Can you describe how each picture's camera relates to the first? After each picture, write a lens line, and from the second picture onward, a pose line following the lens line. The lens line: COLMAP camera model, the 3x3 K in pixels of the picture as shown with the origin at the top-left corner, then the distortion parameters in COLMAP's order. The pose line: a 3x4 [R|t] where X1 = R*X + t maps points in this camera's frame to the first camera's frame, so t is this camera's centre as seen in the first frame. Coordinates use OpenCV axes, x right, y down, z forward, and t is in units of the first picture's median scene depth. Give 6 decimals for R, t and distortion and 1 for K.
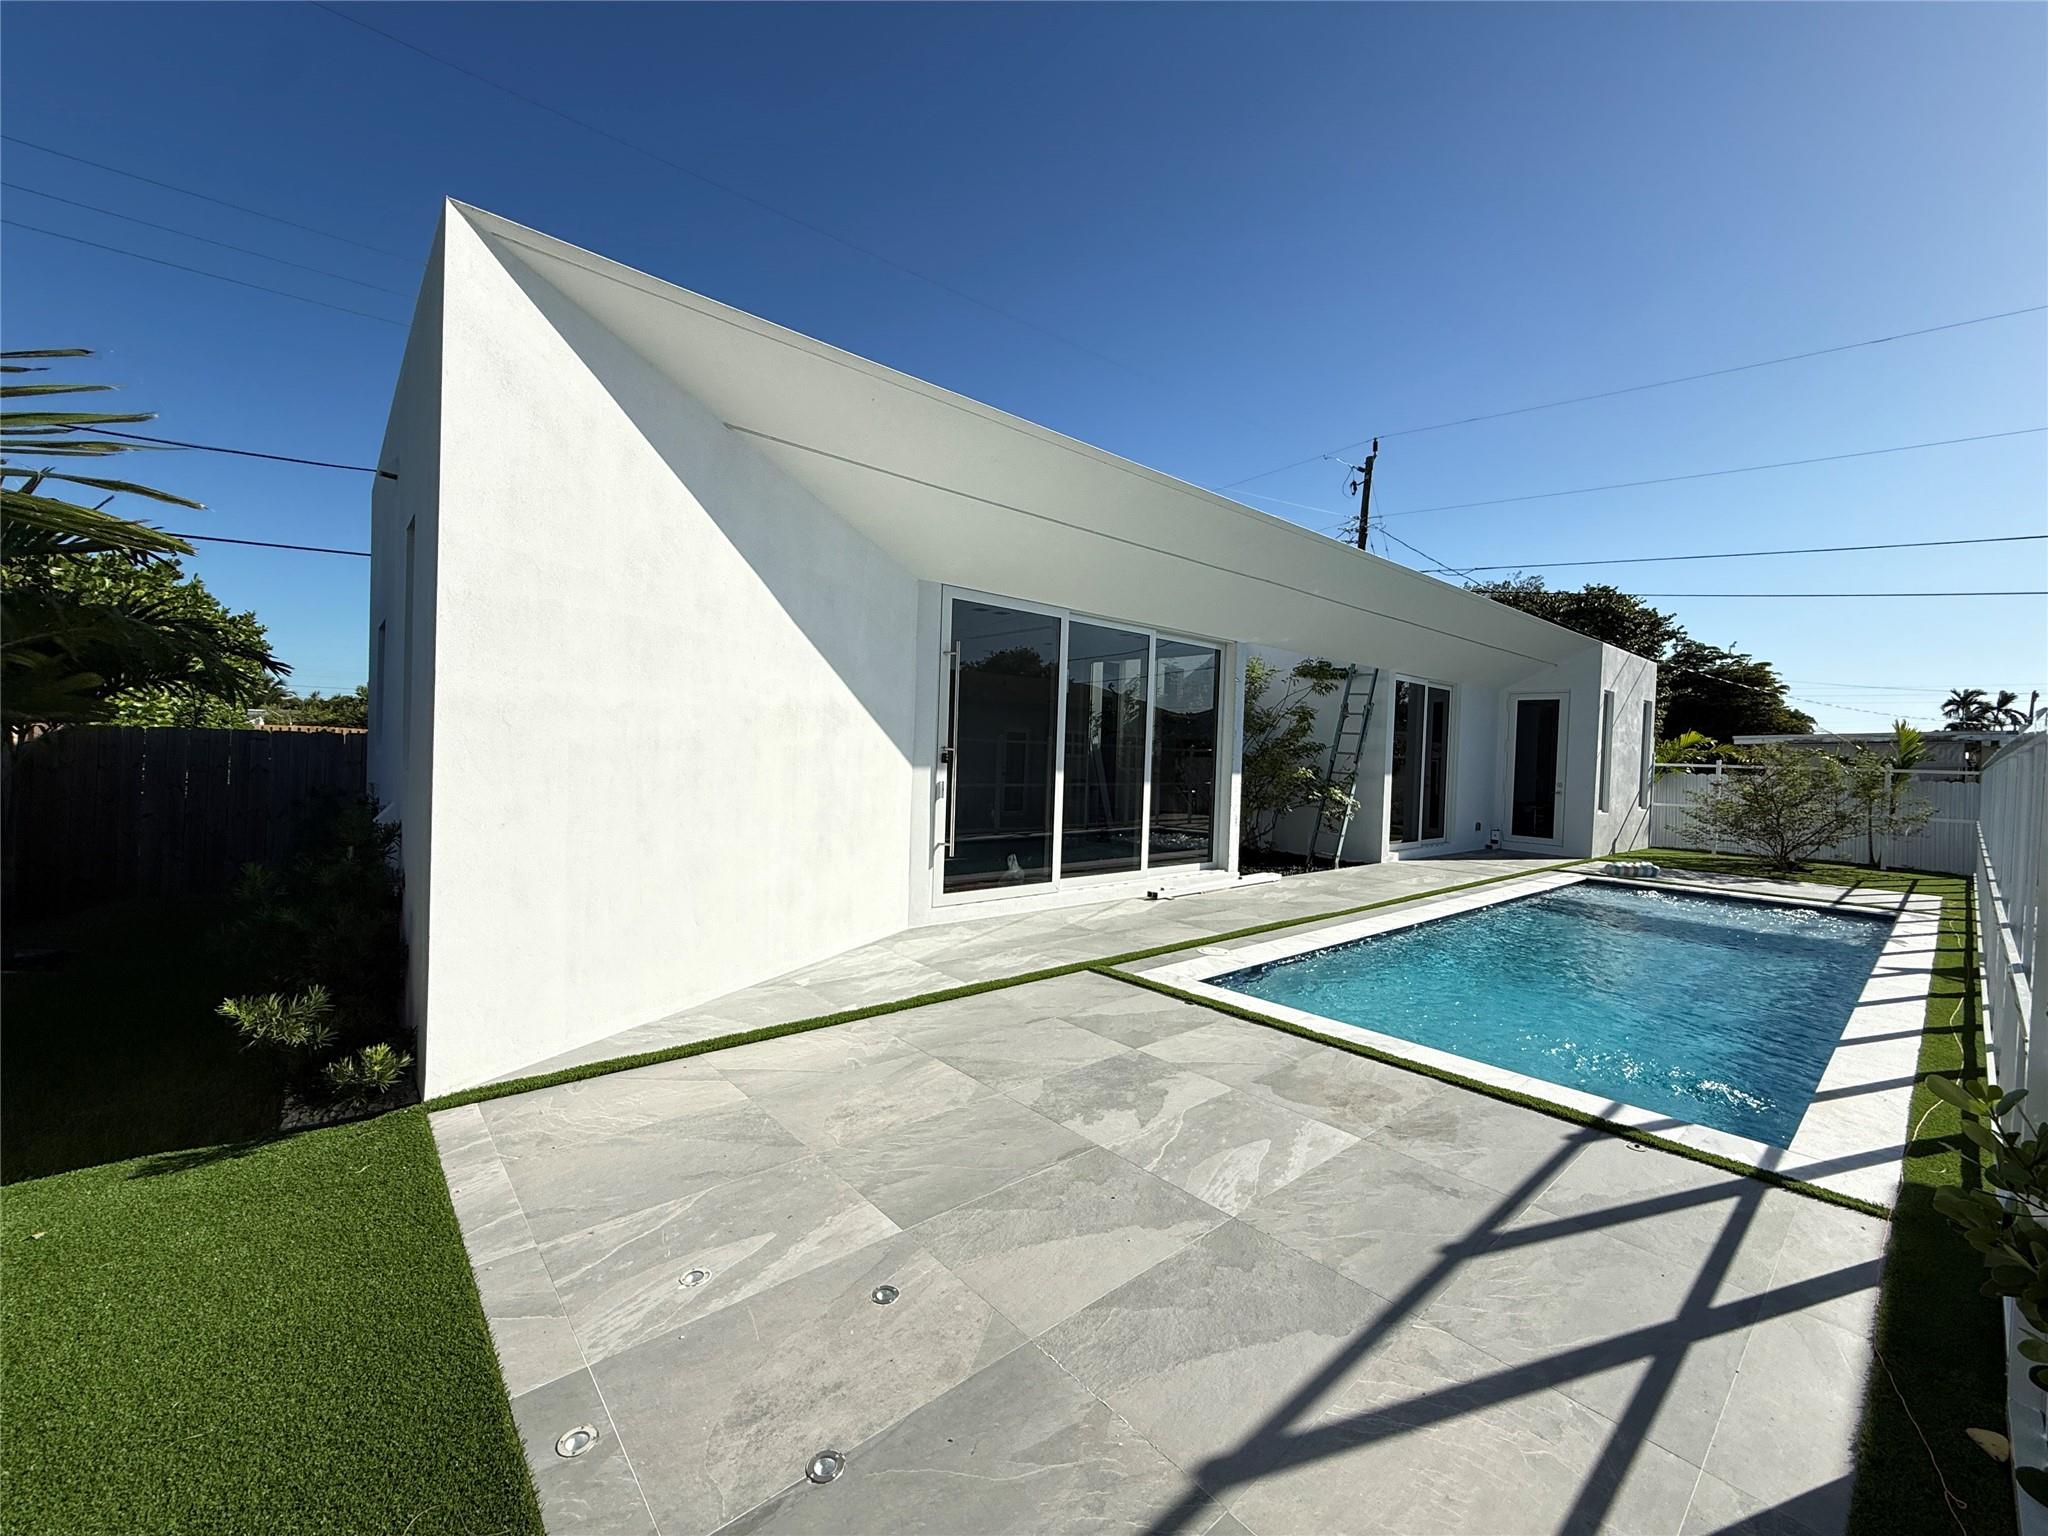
lens RADIAL K [[816.0, 0, 1019.0], [0, 816.0, 761.4], [0, 0, 1]] dist [0.002458, -0.000310]
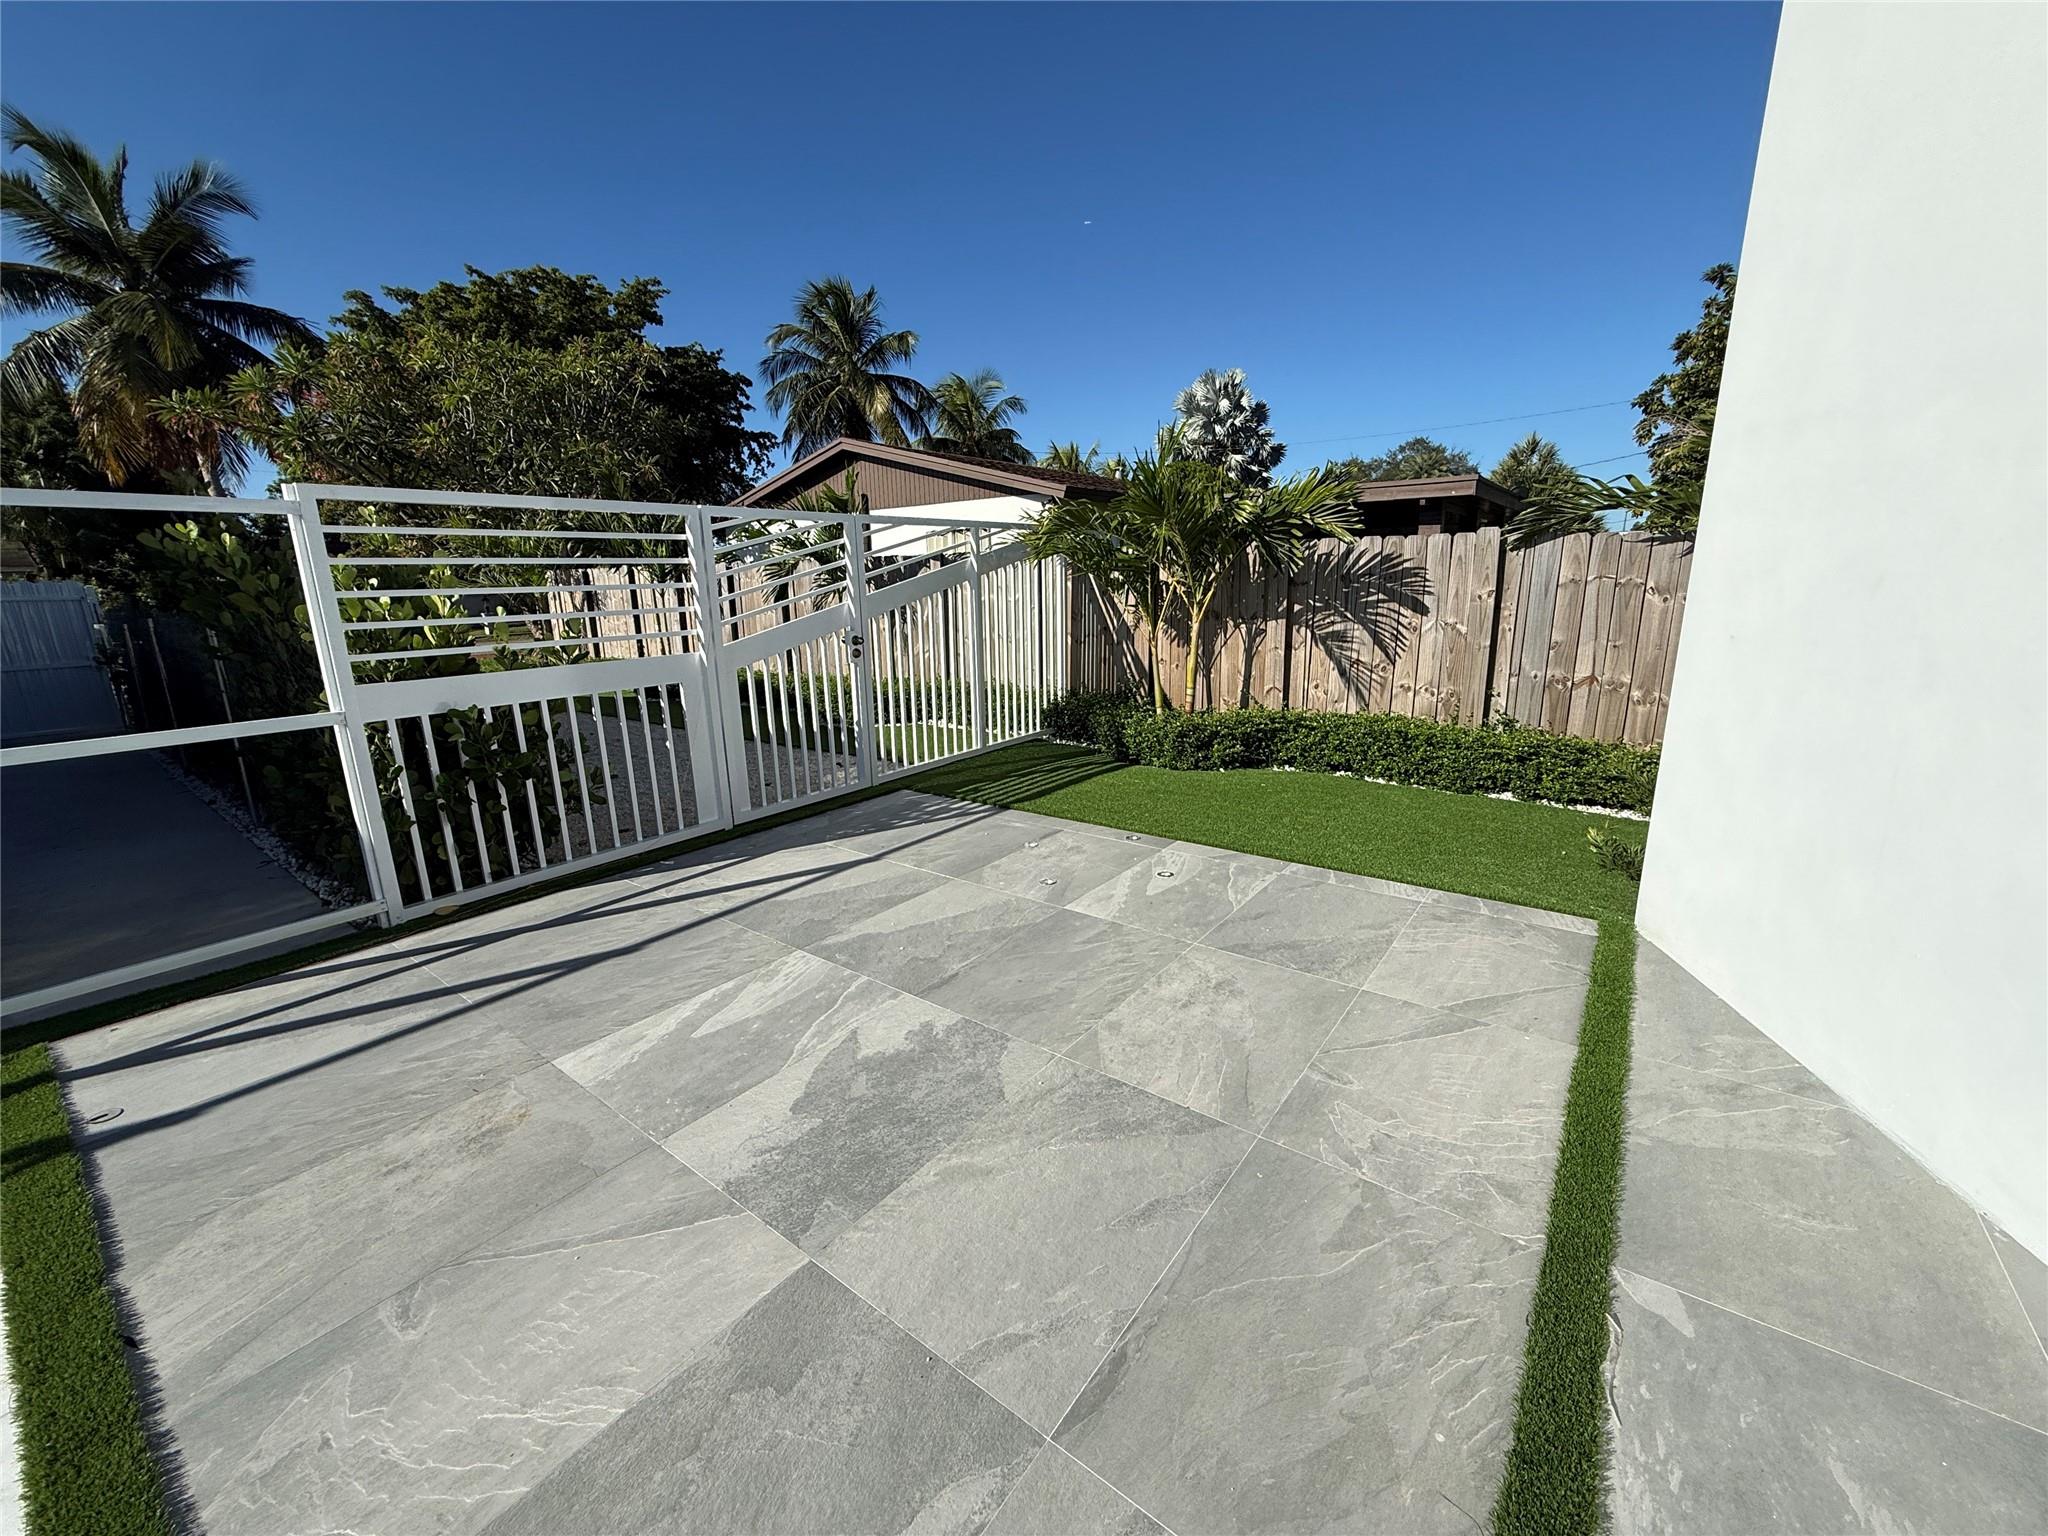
lens RADIAL K [[813.9, 0, 1019.1], [0, 813.9, 761.9], [0, 0, 1]] dist [0.001670, 0.000141]
pose [[-0.979709, 0.033215, -0.197653, 0.095169], [-0.013297, 0.973229, 0.229455, 0.018608], [0.199983, 0.227427, -0.953039, 1.124534]]
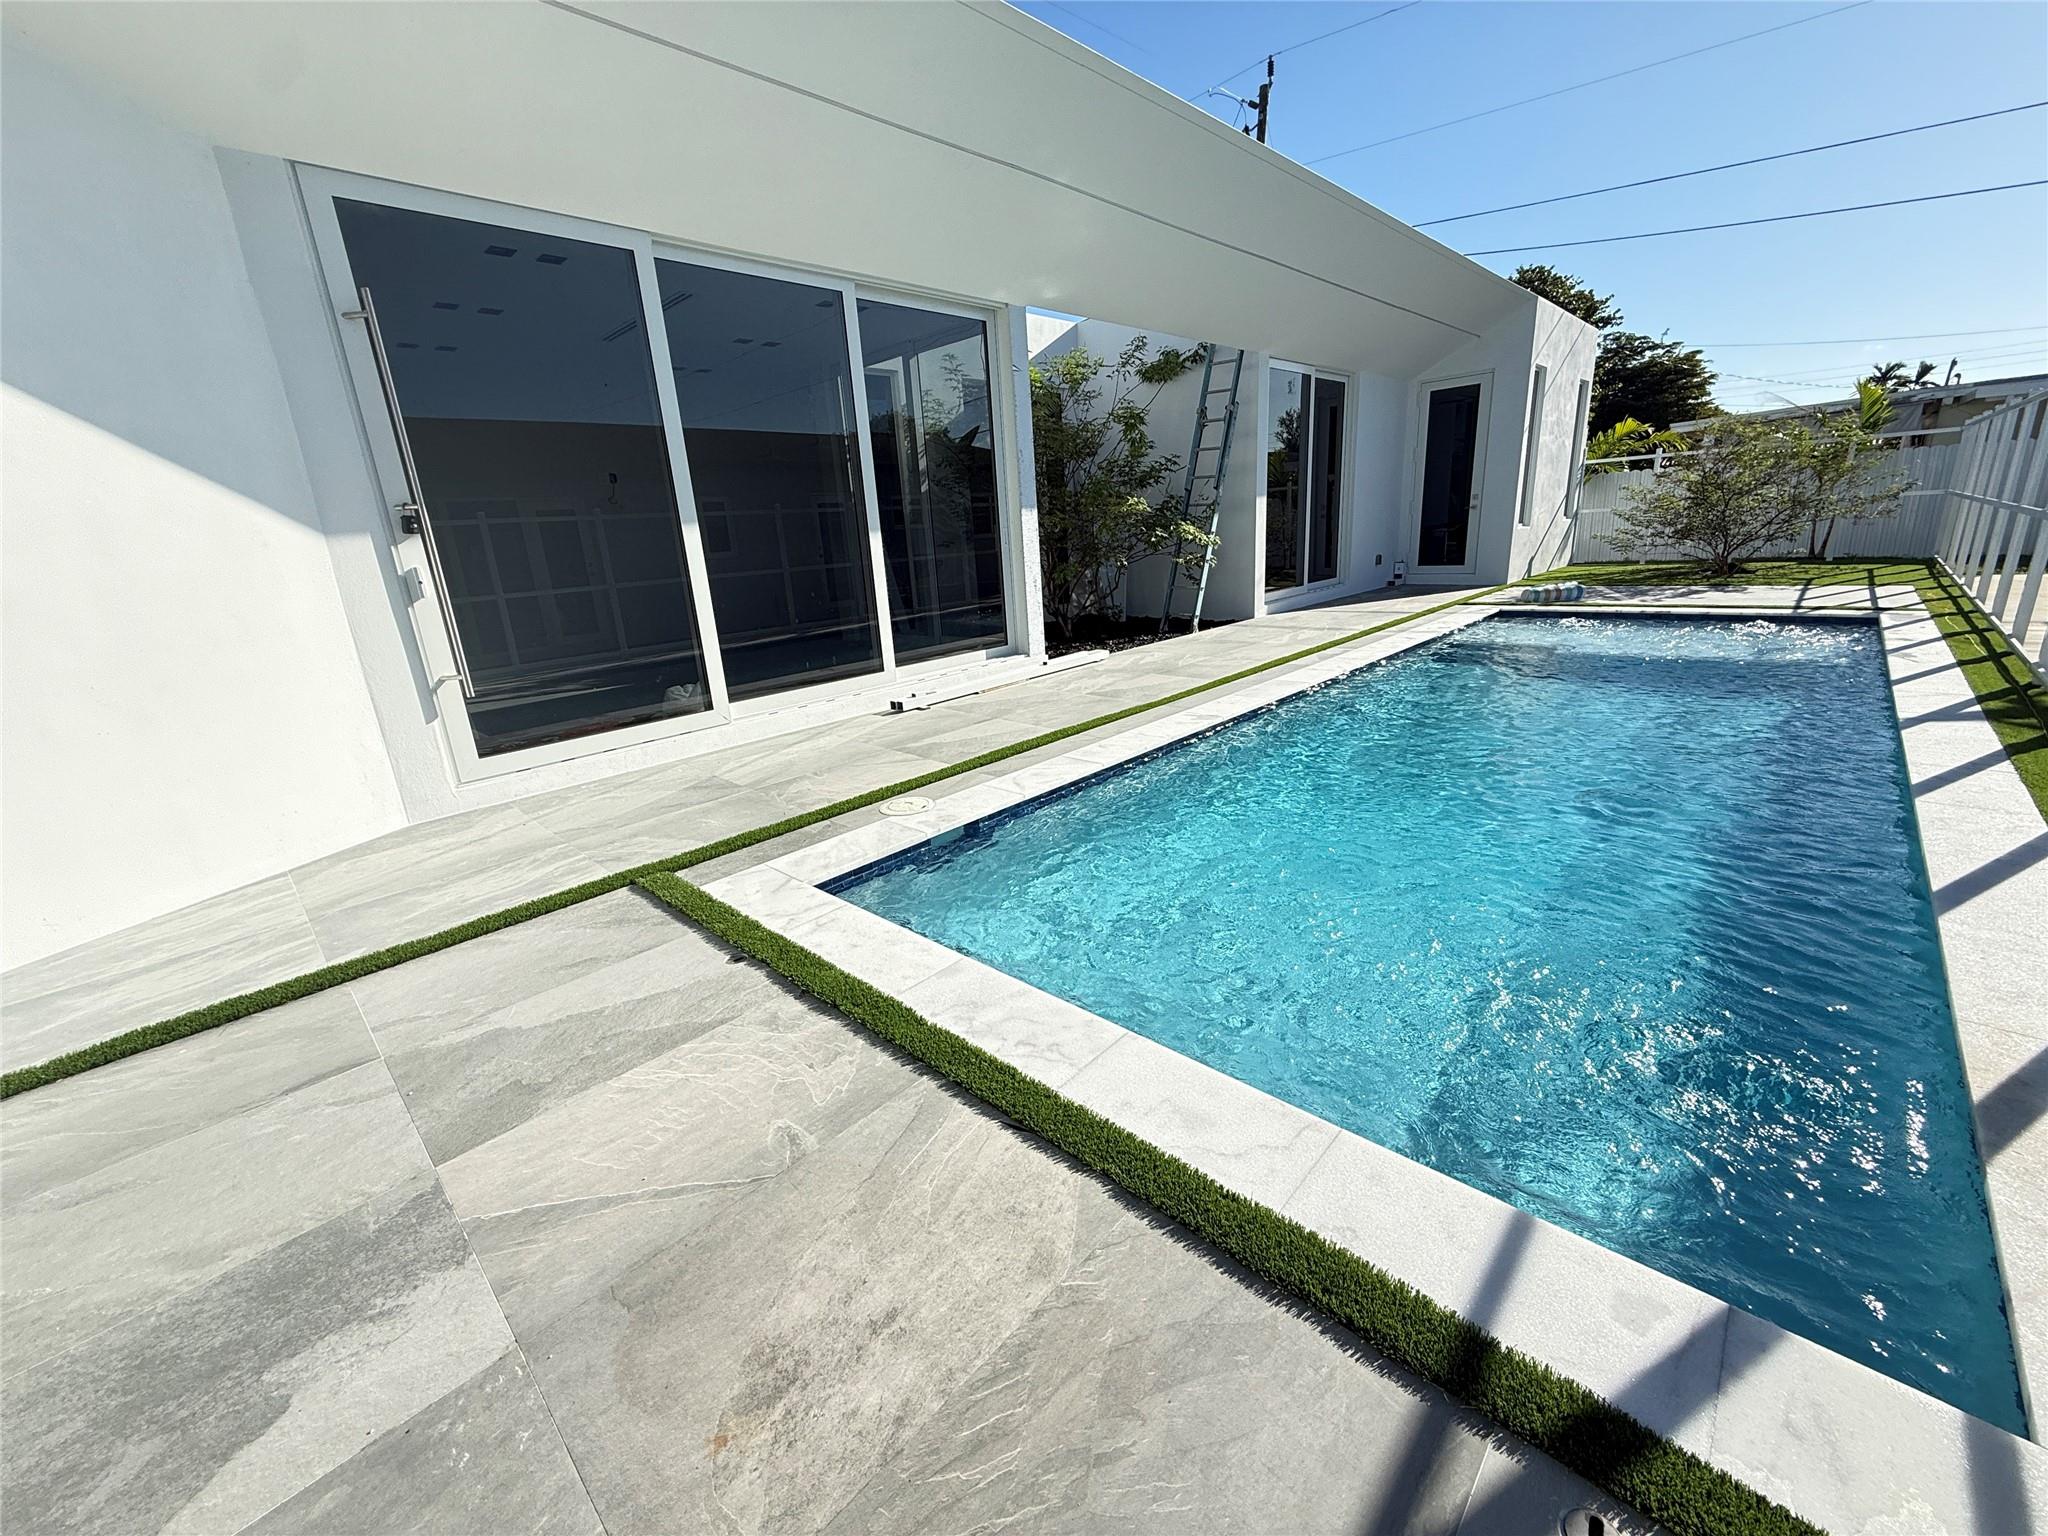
lens RADIAL K [[813.4, 0, 1019.6], [0, 813.4, 767.3], [0, 0, 1]] dist [-0.000216, -0.000178]
pose [[0.991042, -0.120351, 0.057897, 0.366889], [0.100508, 0.957576, 0.270086, 0.062663], [-0.087946, -0.261847, 0.961094, 0.525947]]
